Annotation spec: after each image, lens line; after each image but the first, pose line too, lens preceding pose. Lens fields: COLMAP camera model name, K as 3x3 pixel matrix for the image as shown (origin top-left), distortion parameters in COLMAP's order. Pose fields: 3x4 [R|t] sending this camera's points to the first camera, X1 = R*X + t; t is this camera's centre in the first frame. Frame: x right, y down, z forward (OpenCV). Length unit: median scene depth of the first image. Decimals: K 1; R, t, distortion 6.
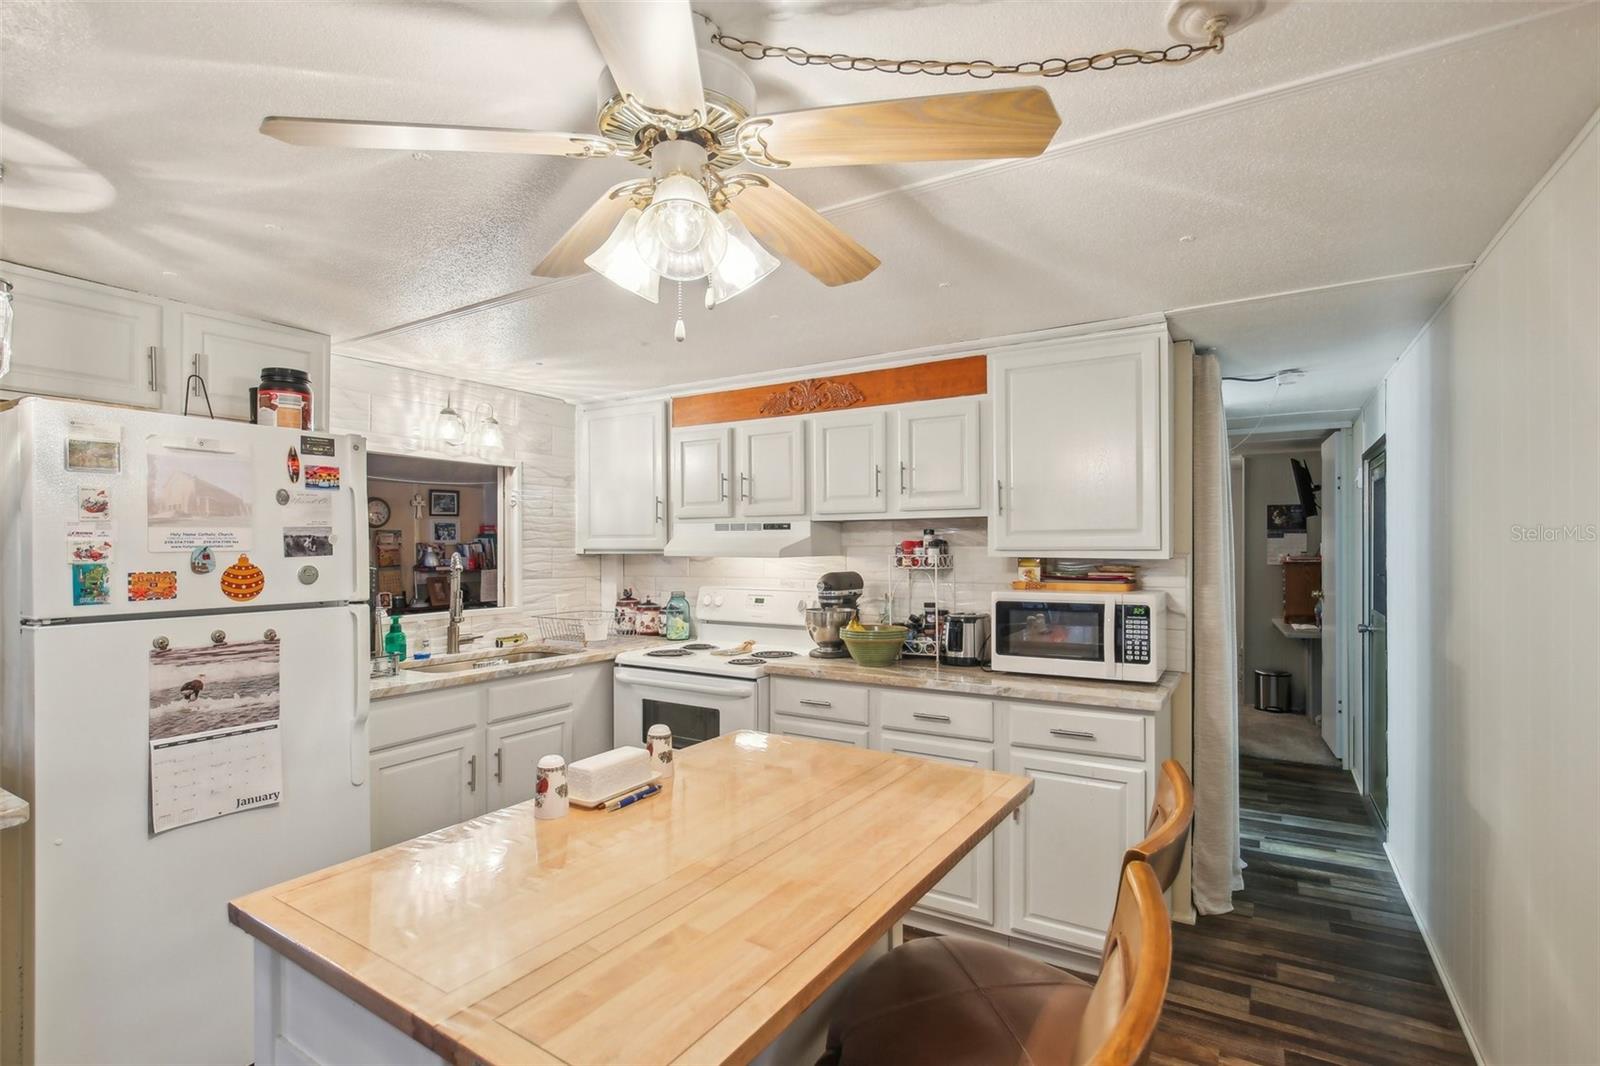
lens RADIAL K [[754.1, 0, 802.3], [0, 754.1, 548.5], [0, 0, 1]] dist [-0.012252, 0.000273]
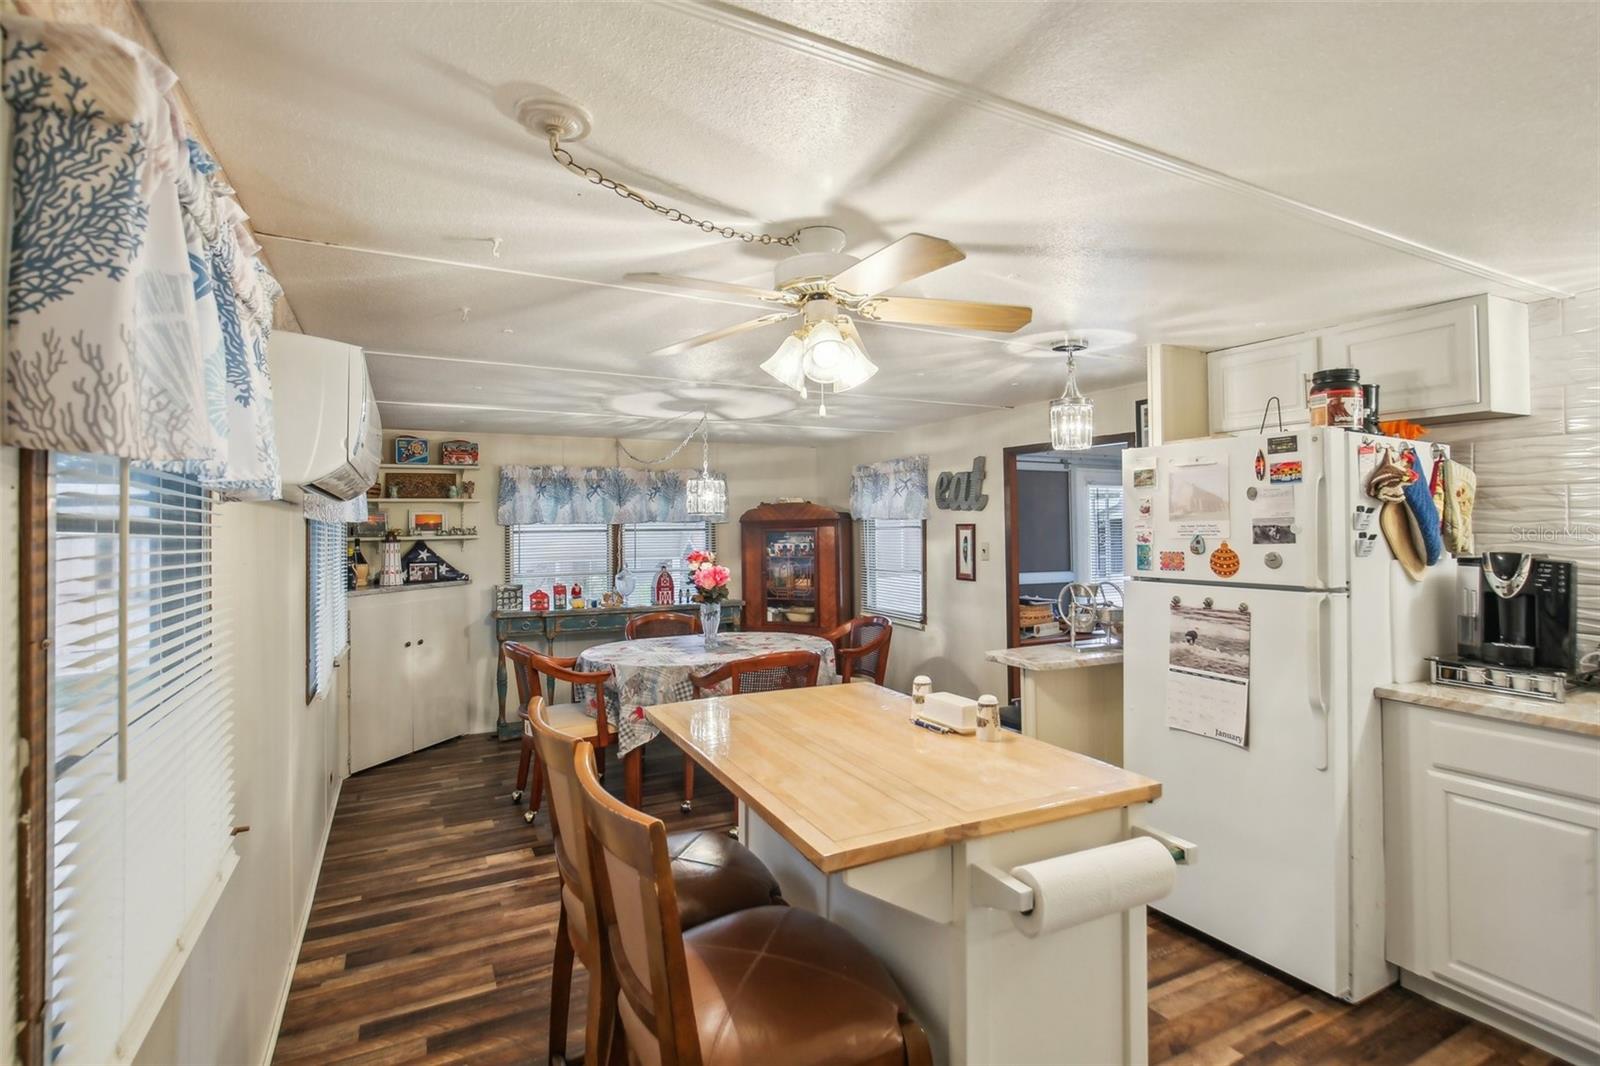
lens RADIAL K [[759.5, 0, 786.2], [0, 759.5, 518.5], [0, 0, 1]] dist [0.000679, 0.000152]
pose [[-0.531966, -0.004545, -0.846754, 0.503080], [0.007704, 0.999918, -0.010207, -0.015534], [0.846731, -0.011953, -0.531887, 0.706306]]
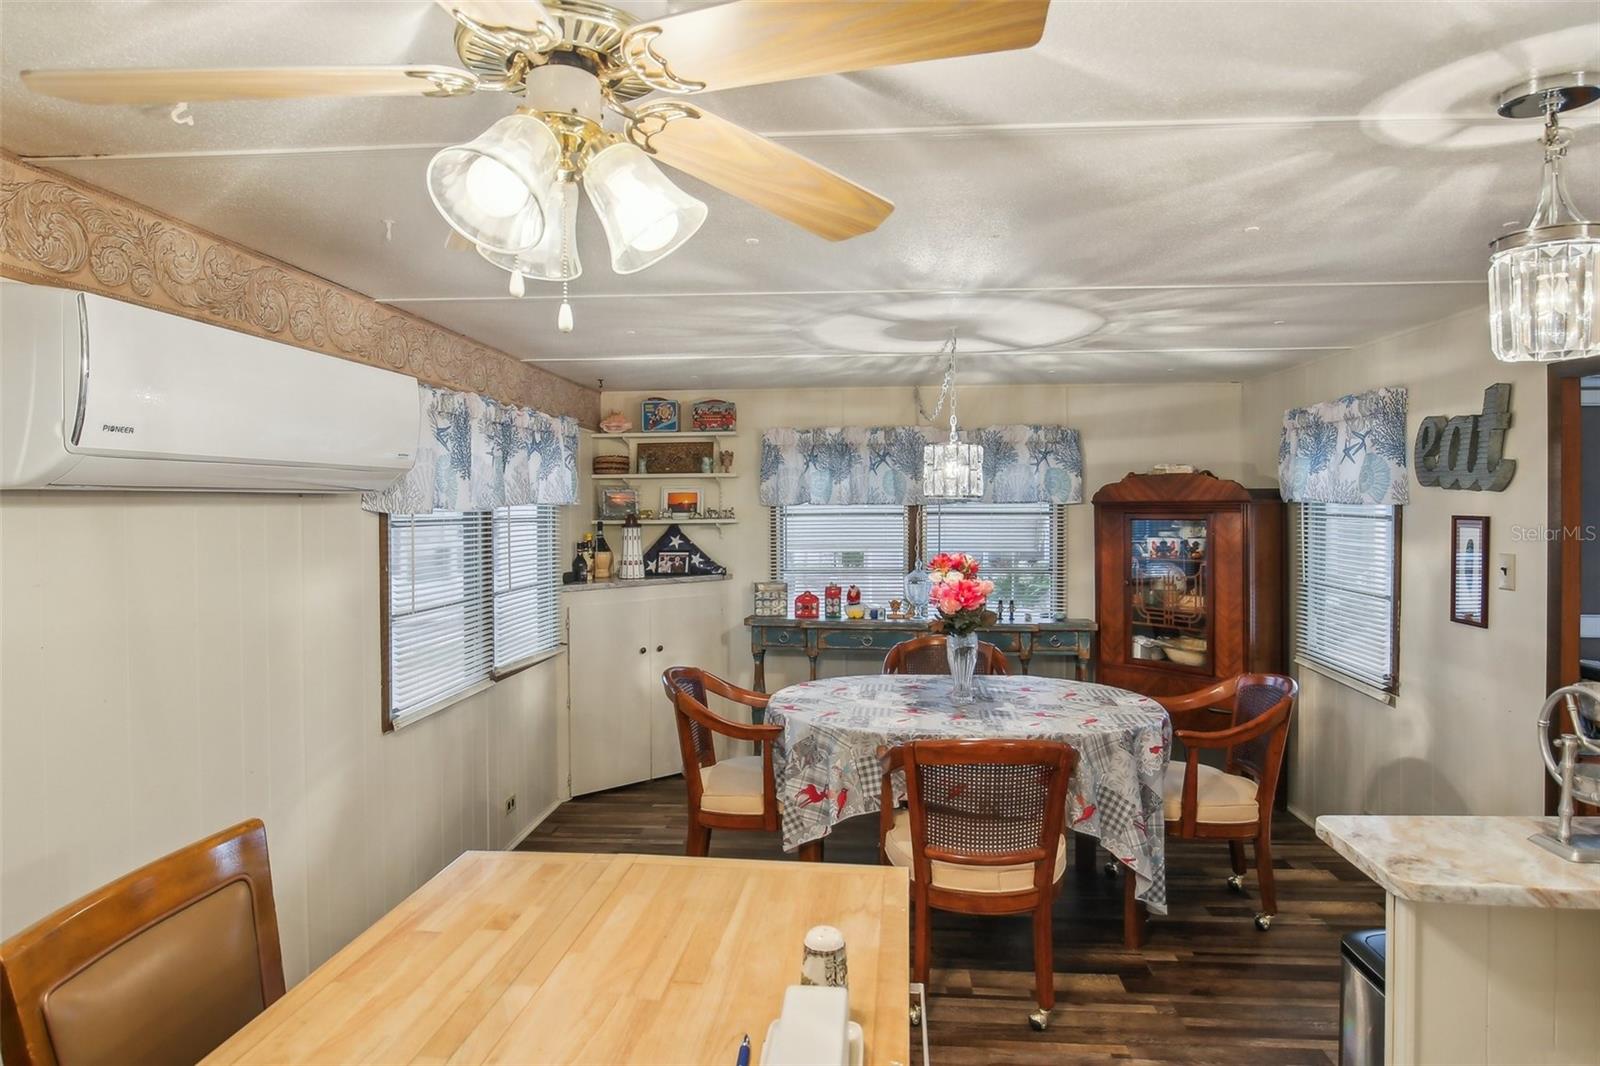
lens RADIAL K [[928.9, 0, 806.7], [0, 928.9, 514.6], [0, 0, 1]] dist [-0.006561, -0.000372]
pose [[-0.891707, 0.011558, -0.452466, 0.014679], [0.003063, 0.999805, 0.019503, -0.042502], [0.452604, 0.016005, -0.891568, 0.750613]]
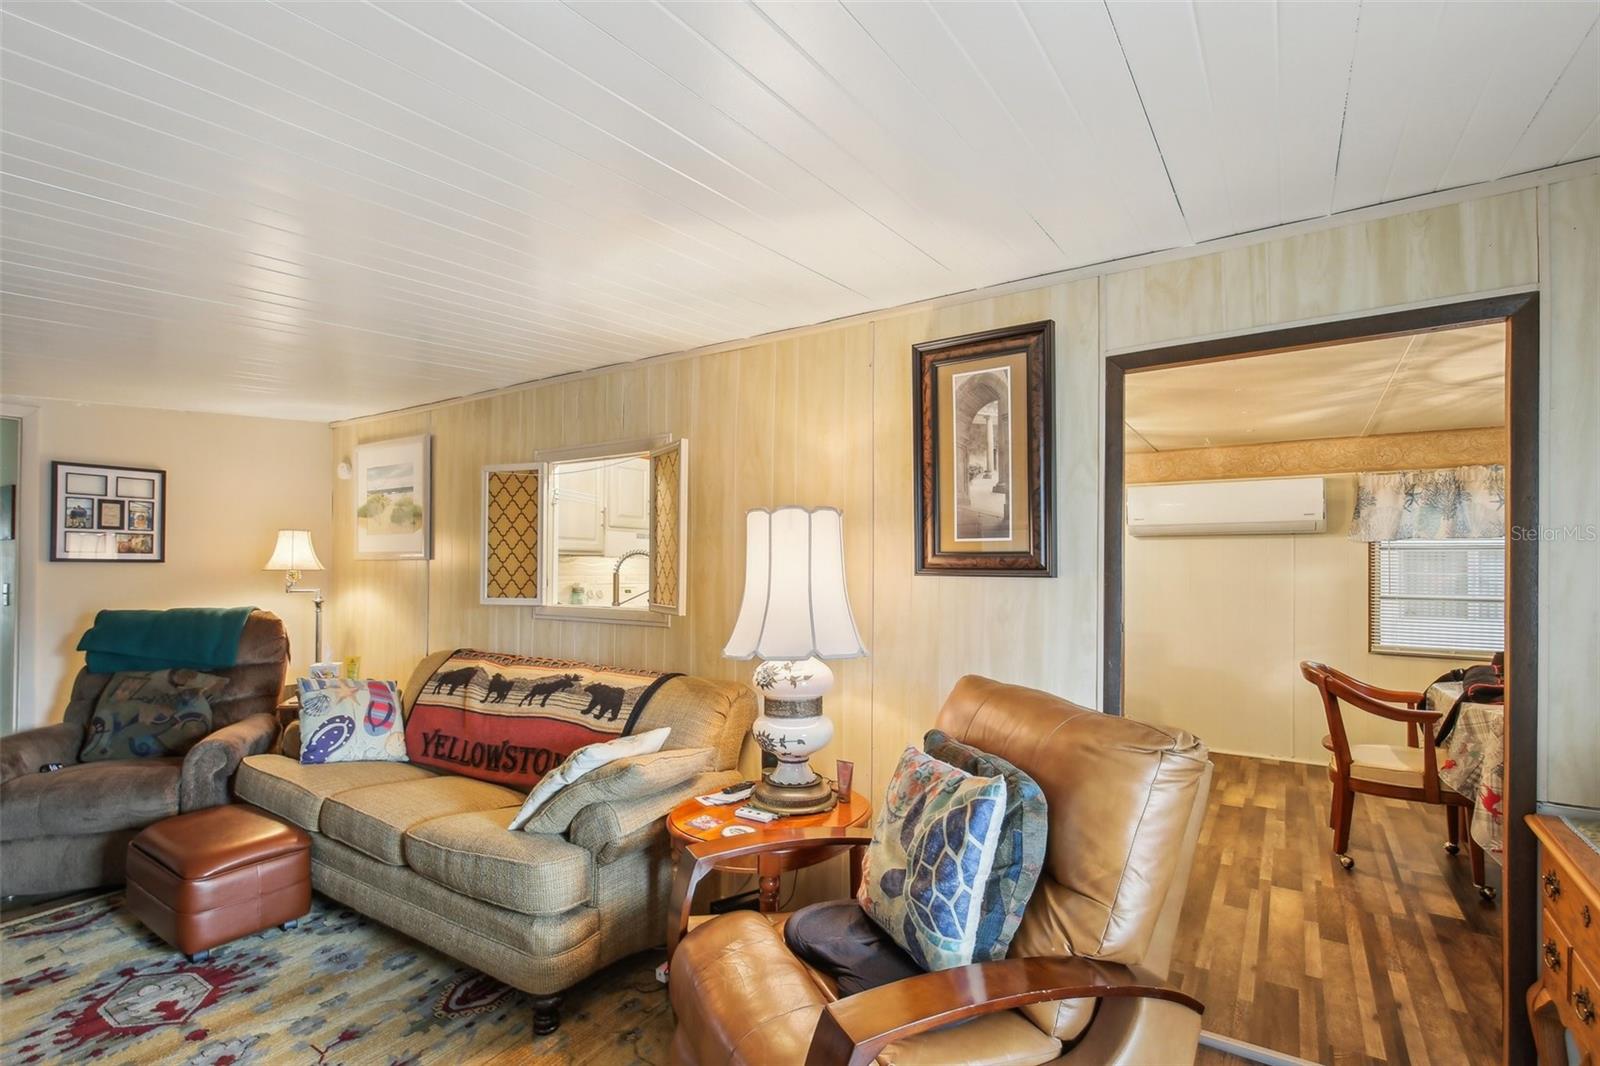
lens RADIAL K [[763.5, 0, 792.6], [0, 763.5, 543.0], [0, 0, 1]] dist [-0.019619, 0.010438]
pose [[0.031609, 0.032403, 0.998975, -1.778937], [-0.004423, 0.999469, -0.032279, 0.040041], [-0.999491, -0.003398, 0.031736, 0.847007]]
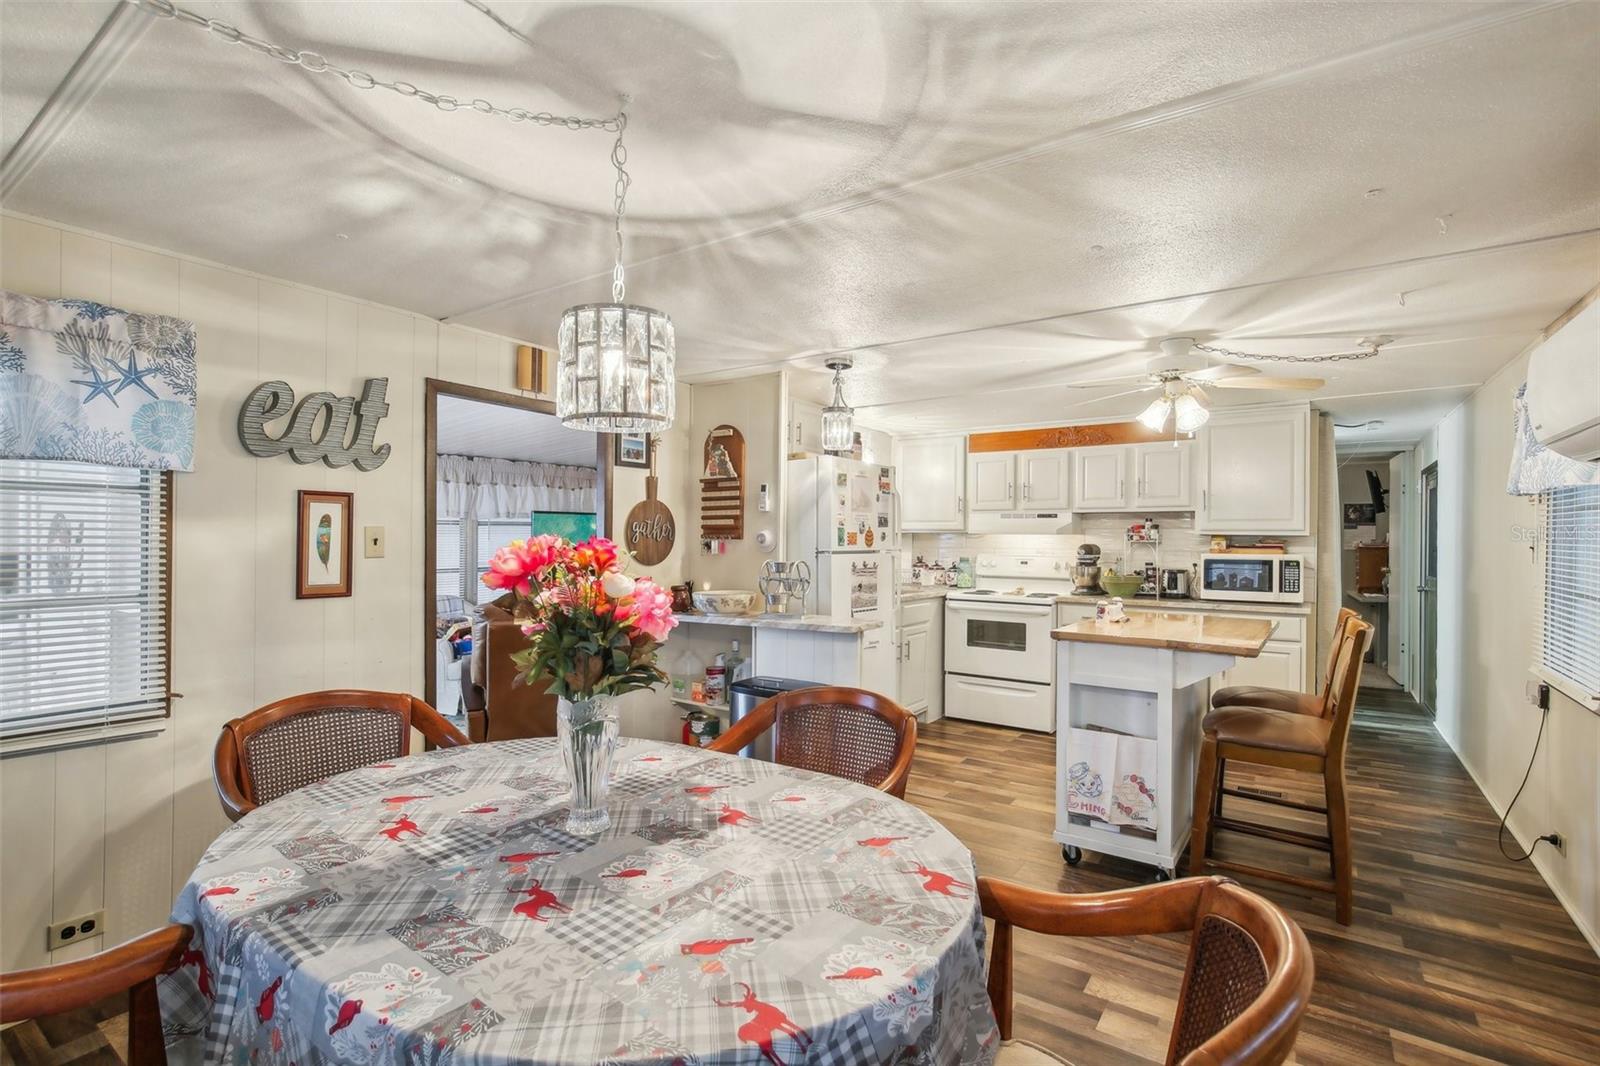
lens RADIAL K [[742.7, 0, 797.8], [0, 742.7, 539.8], [0, 0, 1]] dist [-0.013533, -0.000215]
pose [[0.998284, 0.011346, -0.057454, -0.552745], [-0.011411, 0.999935, -0.000809, 0.034717], [0.057441, 0.001463, 0.998348, -0.725665]]
